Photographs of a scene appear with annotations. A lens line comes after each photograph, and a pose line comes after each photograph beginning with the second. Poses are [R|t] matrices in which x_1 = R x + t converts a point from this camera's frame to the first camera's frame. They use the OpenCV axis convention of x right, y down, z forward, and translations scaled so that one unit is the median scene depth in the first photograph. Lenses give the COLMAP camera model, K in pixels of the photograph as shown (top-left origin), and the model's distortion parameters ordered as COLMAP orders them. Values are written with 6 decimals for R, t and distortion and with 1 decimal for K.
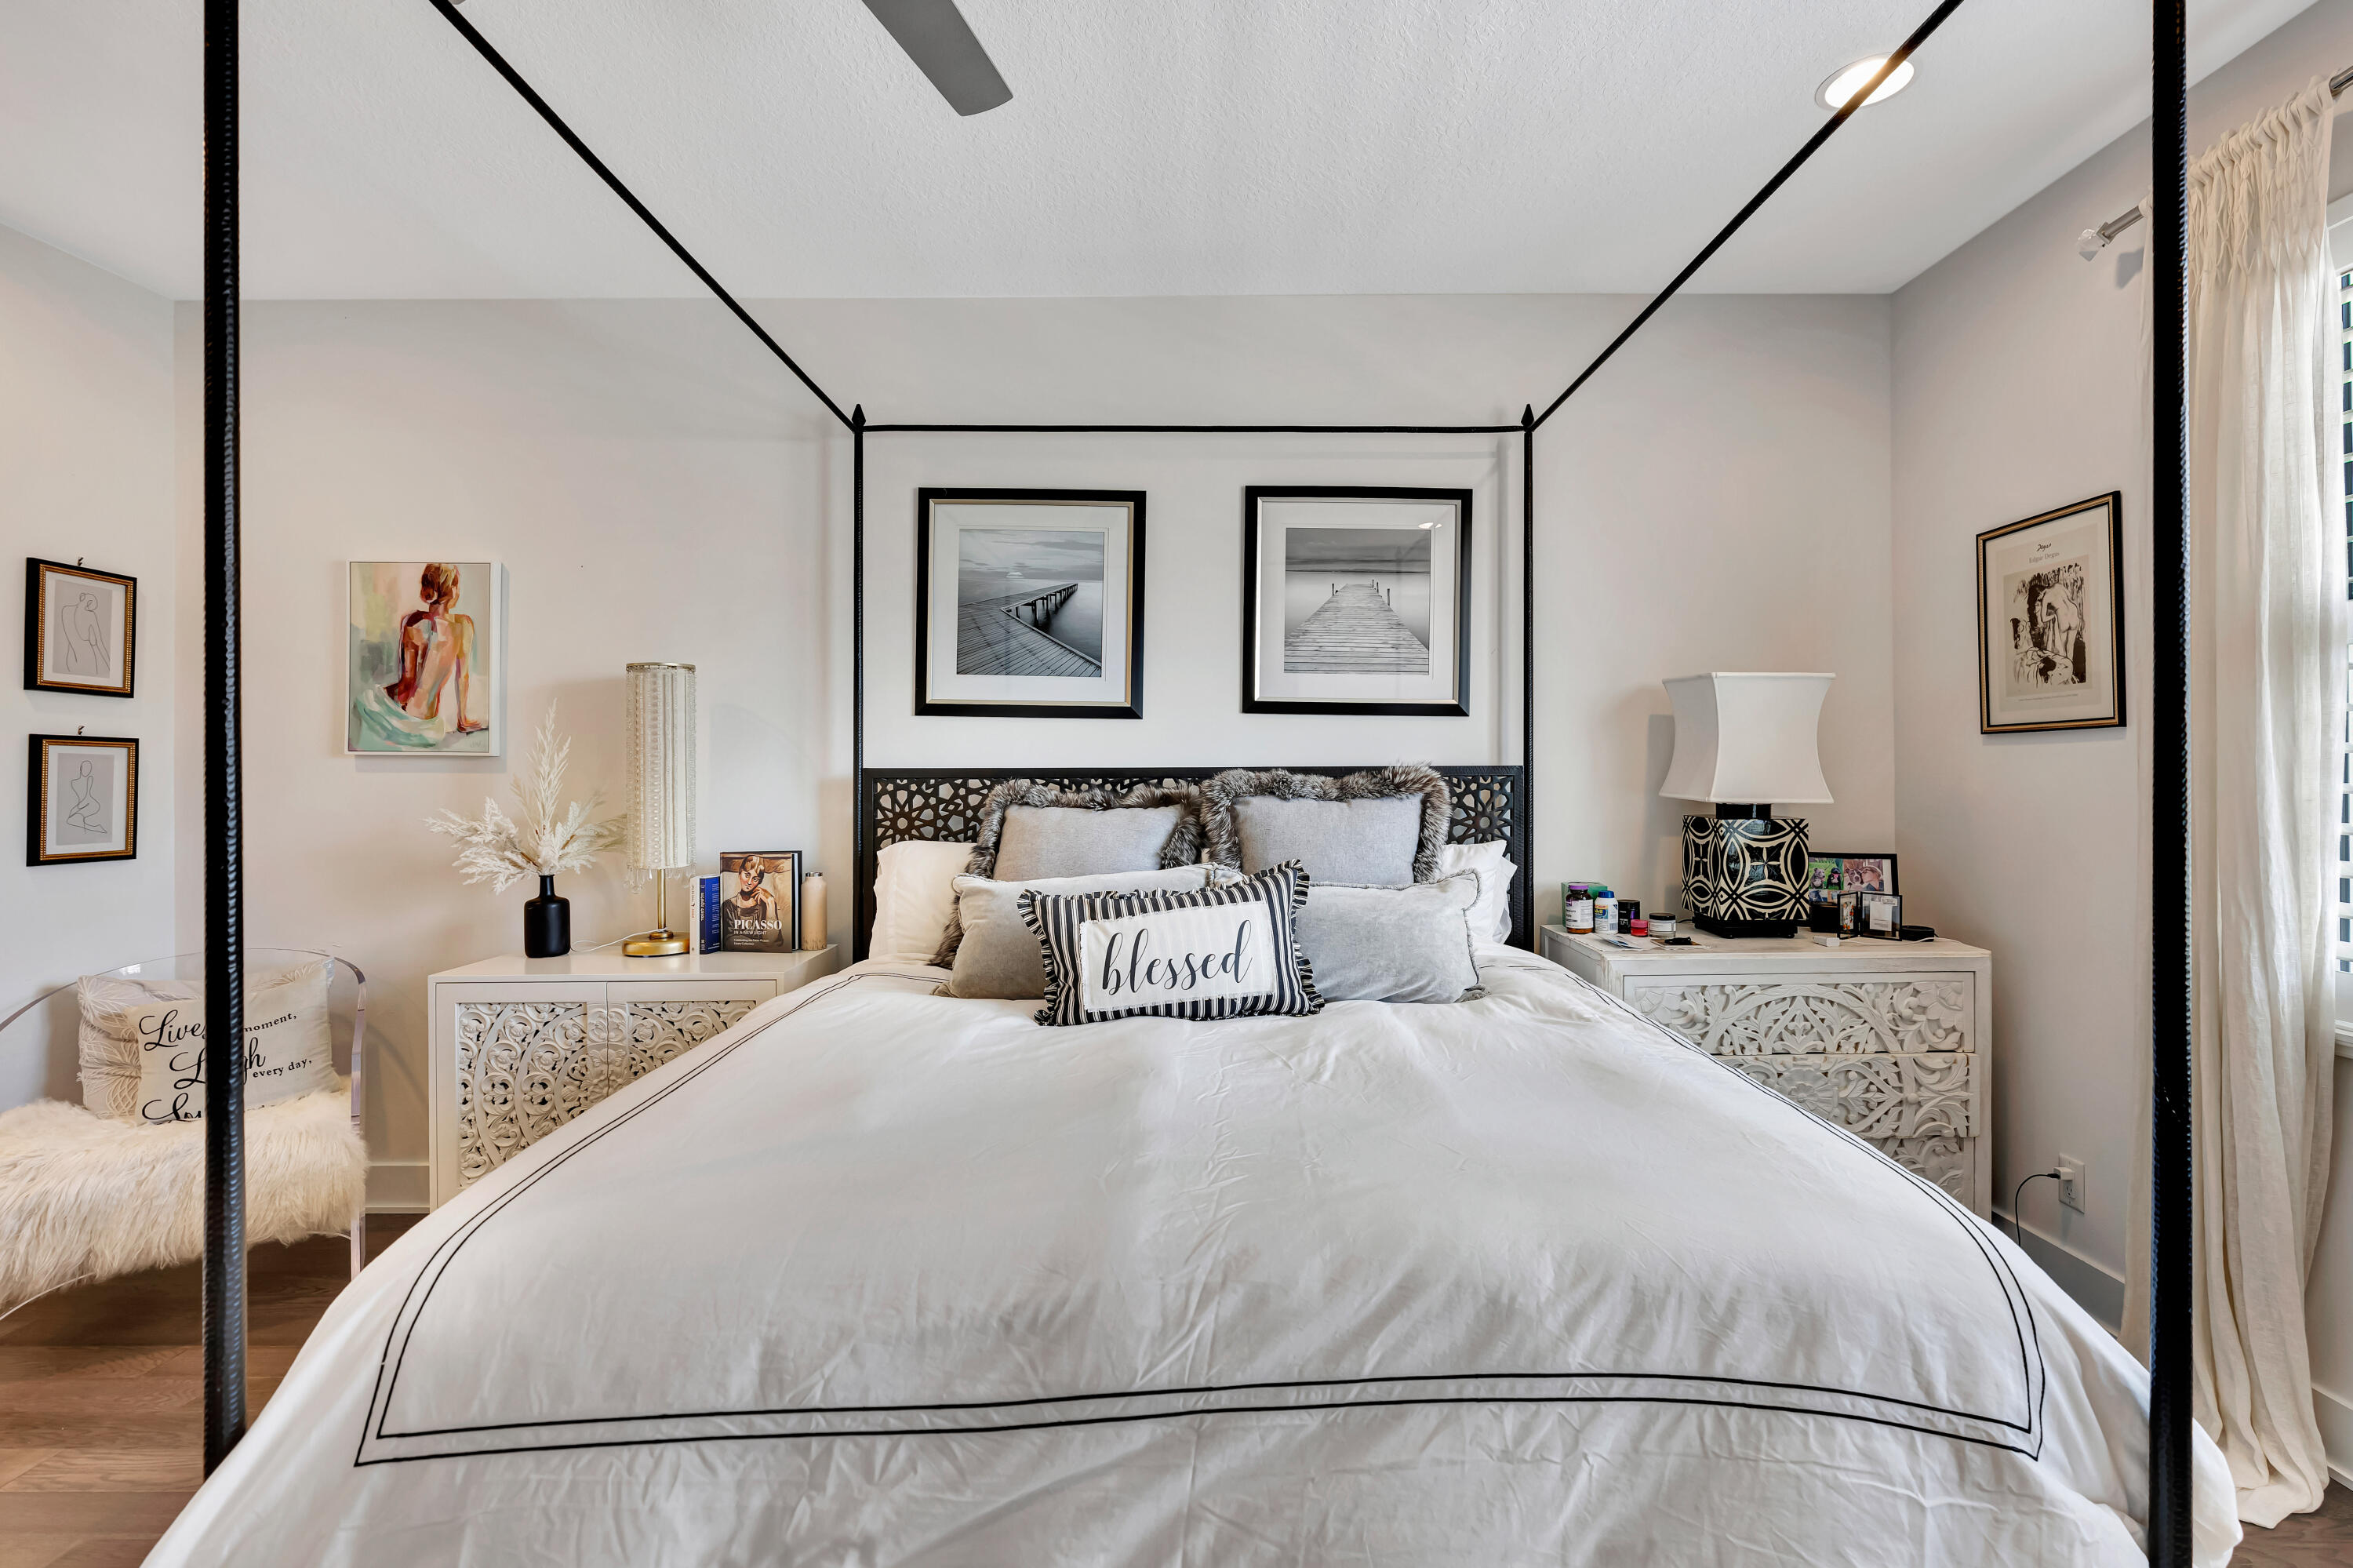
lens RADIAL K [[1072.3, 0, 1172.5], [0, 1072.3, 769.1], [0, 0, 1]] dist [-0.011837, 0.004625]
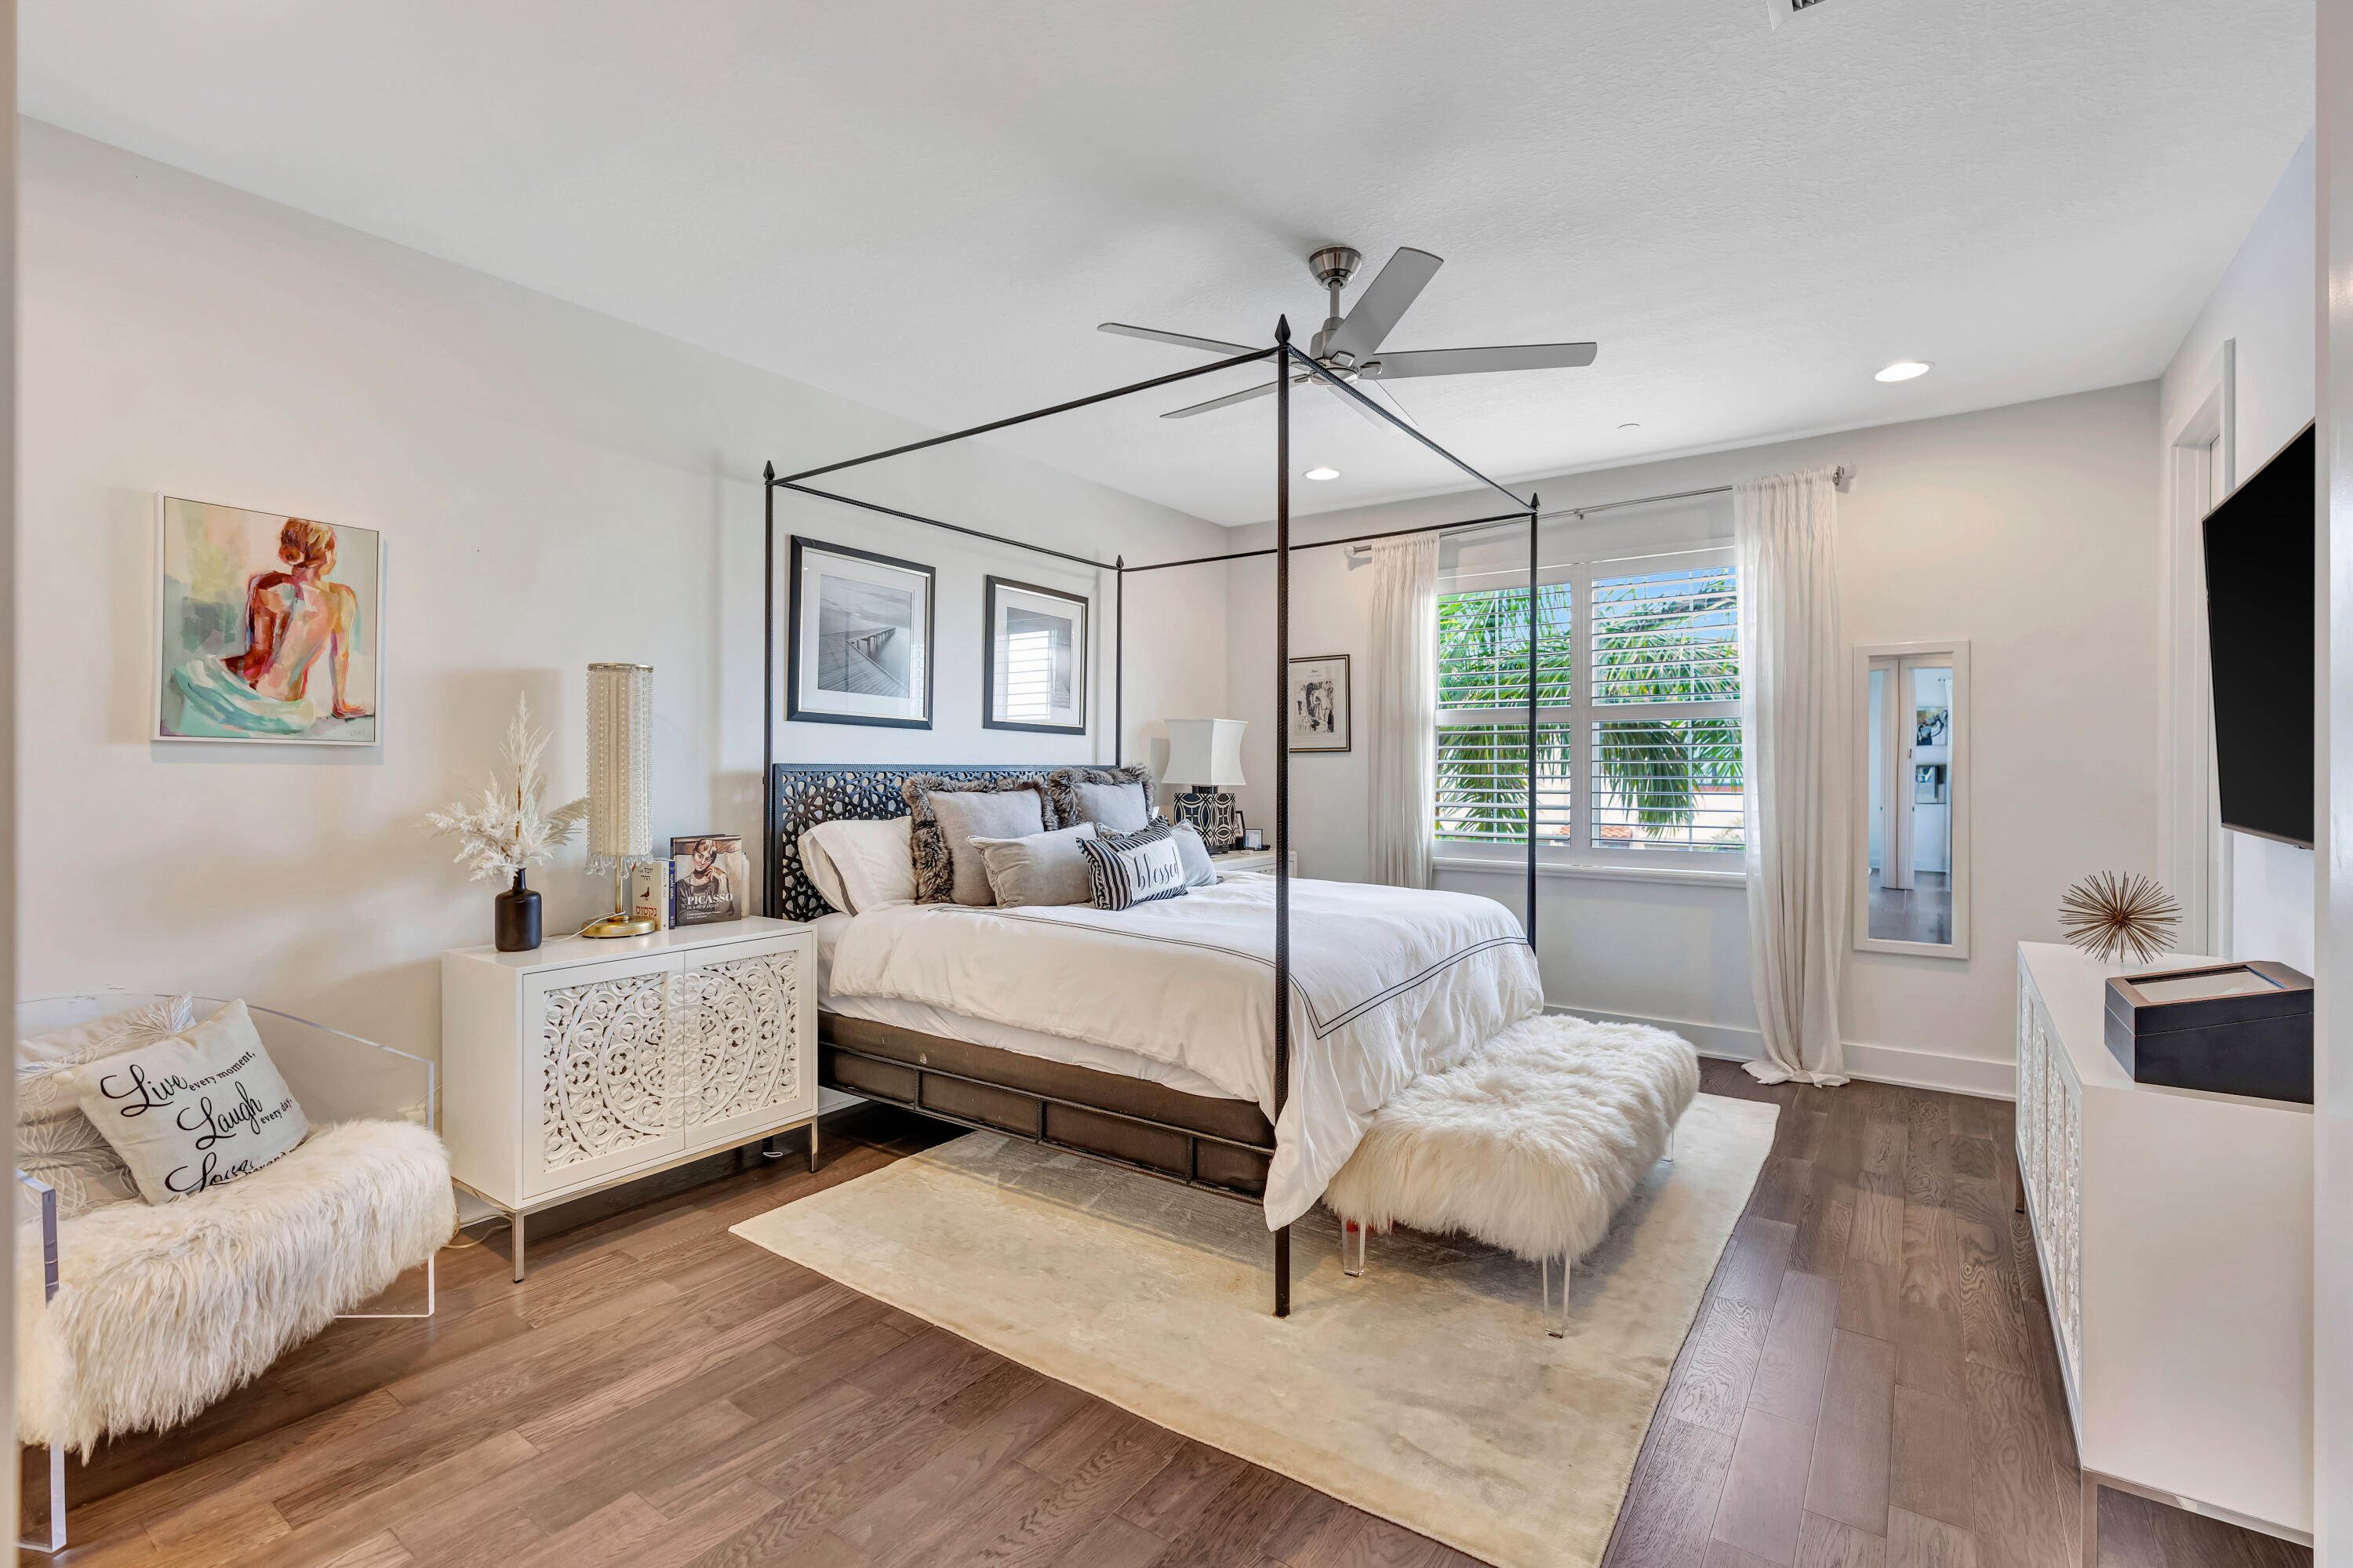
lens RADIAL K [[1096.1, 0, 1139.6], [0, 1096.1, 770.1], [0, 0, 1]] dist [-0.001274, -0.000064]
pose [[0.589877, 0.004309, 0.807482, -1.072912], [-0.005077, 0.999986, -0.001628, 0.006689], [-0.807477, -0.003139, 0.589891, -0.065968]]
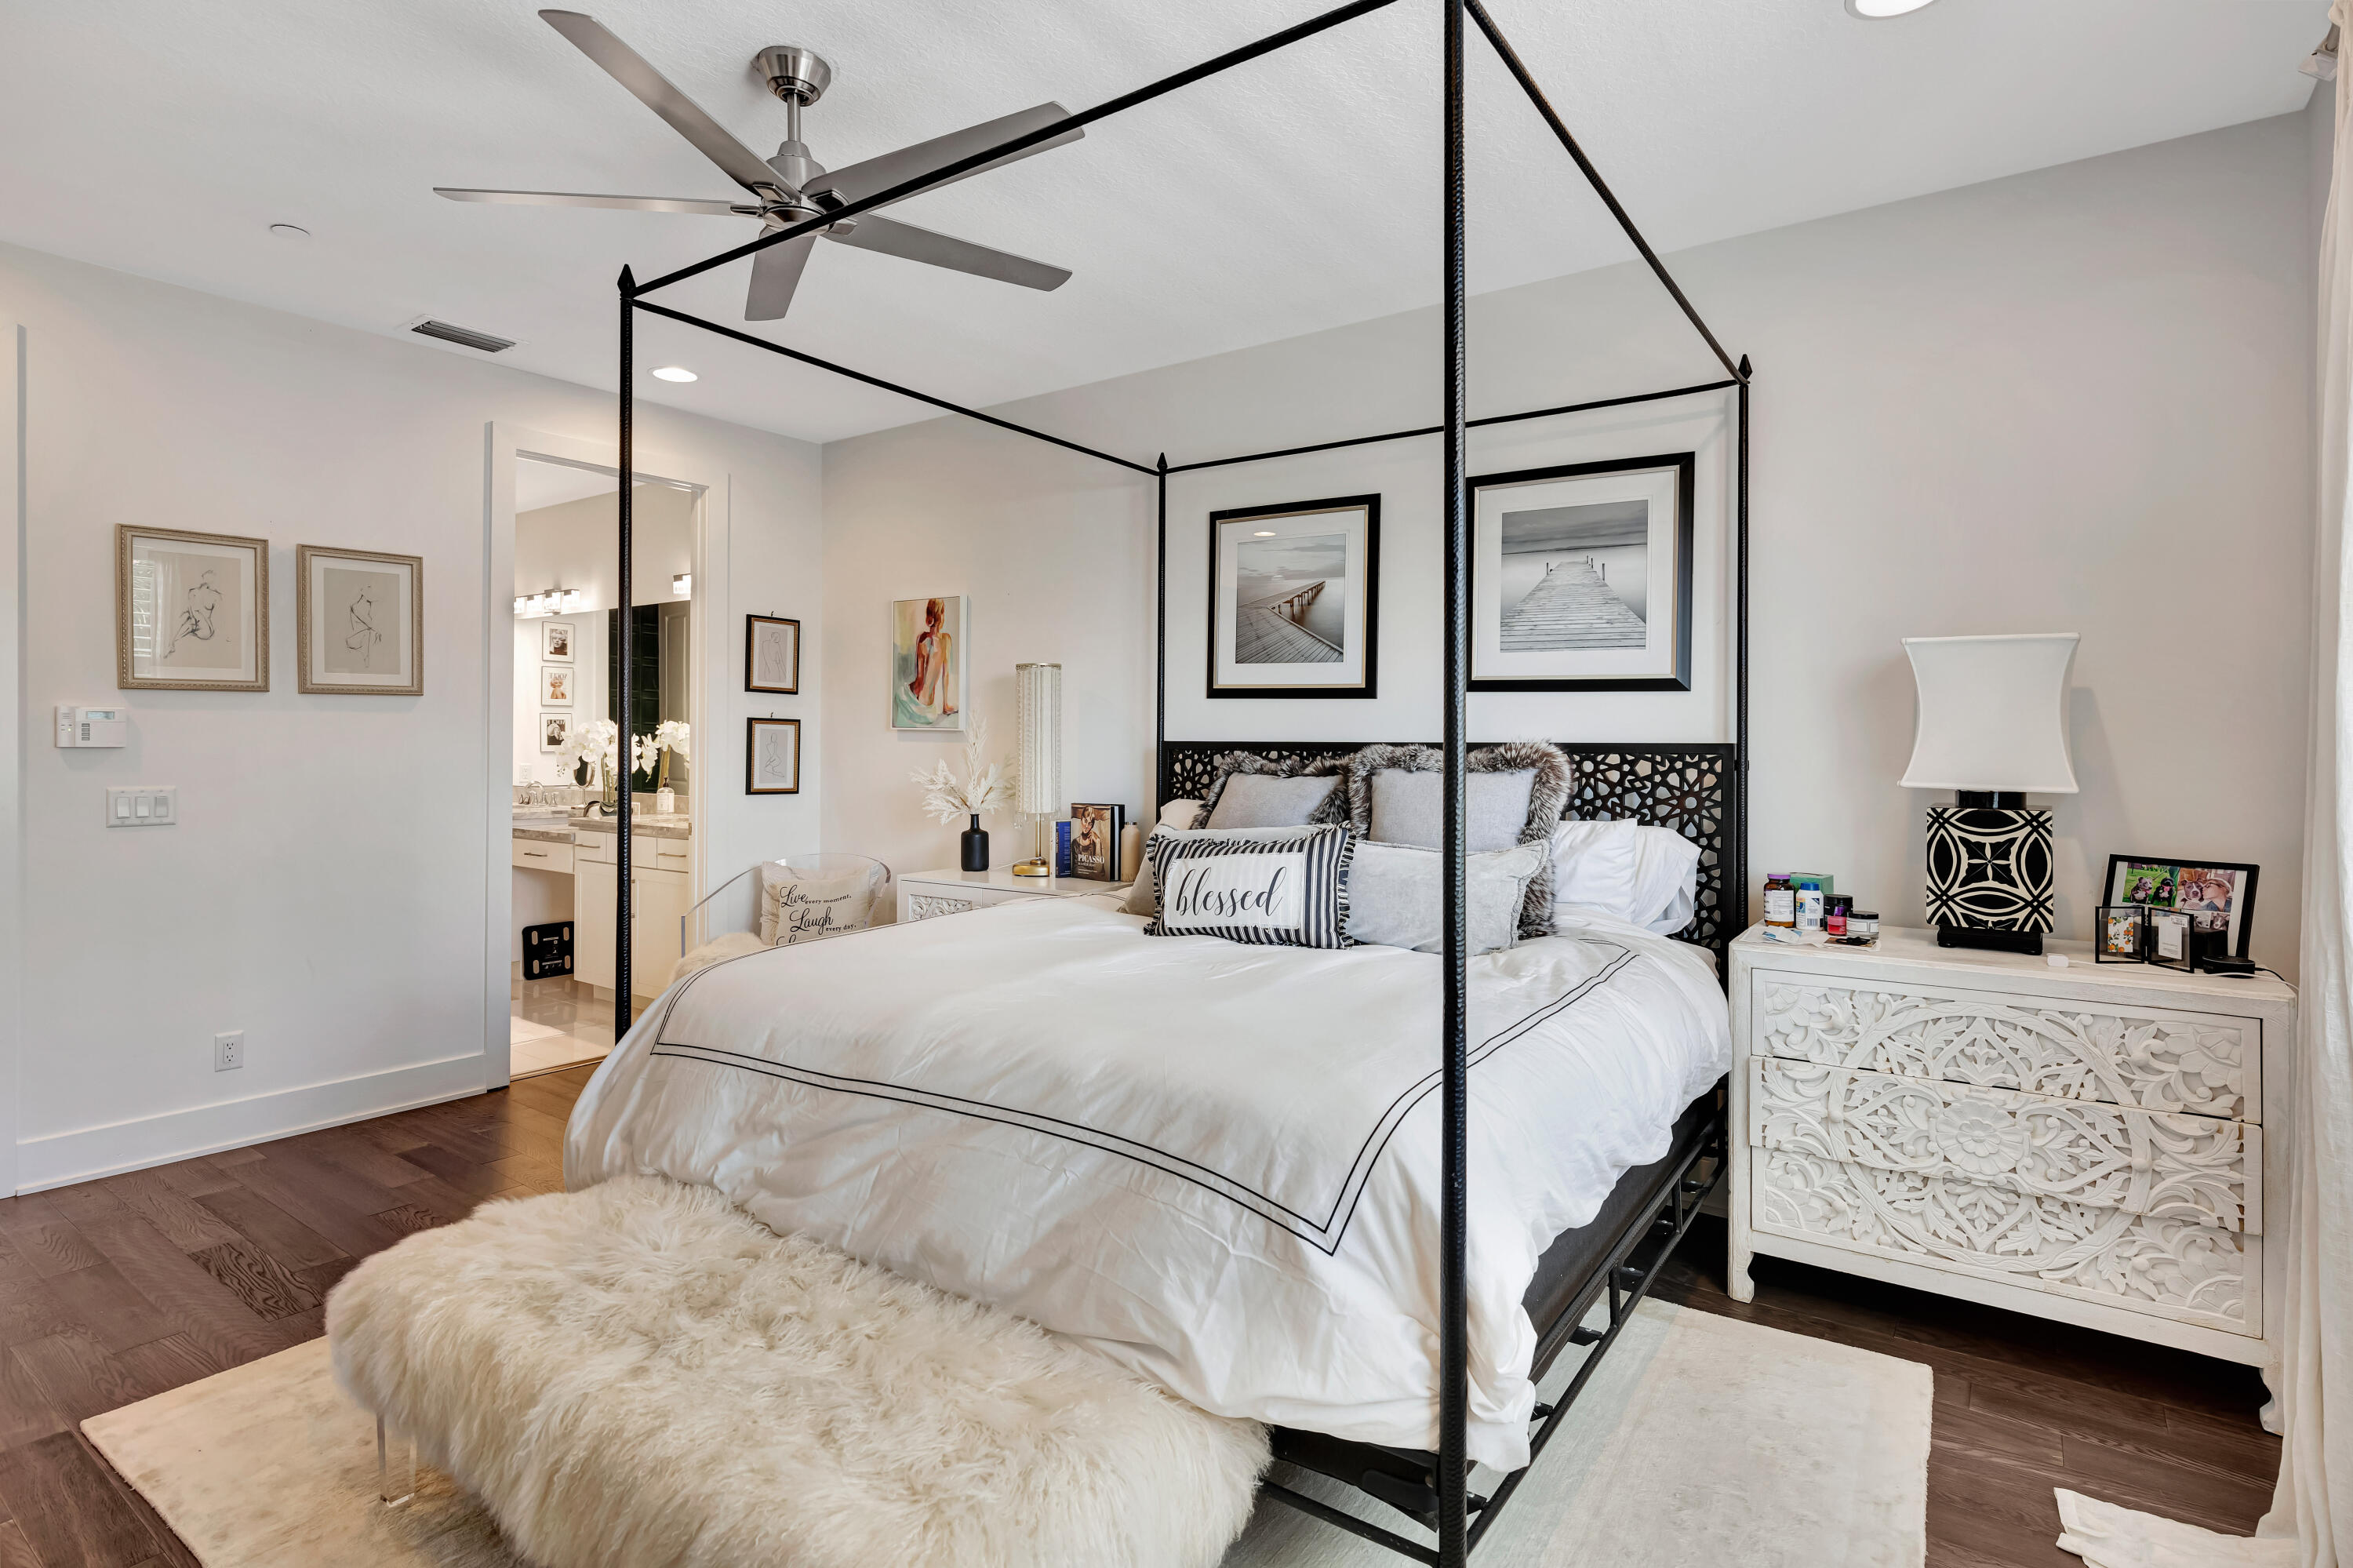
lens RADIAL K [[1146.6, 0, 1136.8], [0, 1146.6, 737.6], [0, 0, 1]] dist [-0.003506, 0.000074]
pose [[0.807810, 0.005377, -0.589418, 0.495906], [-0.007380, 0.999972, -0.000993, -0.003374], [0.589397, 0.005152, 0.807827, -0.112819]]
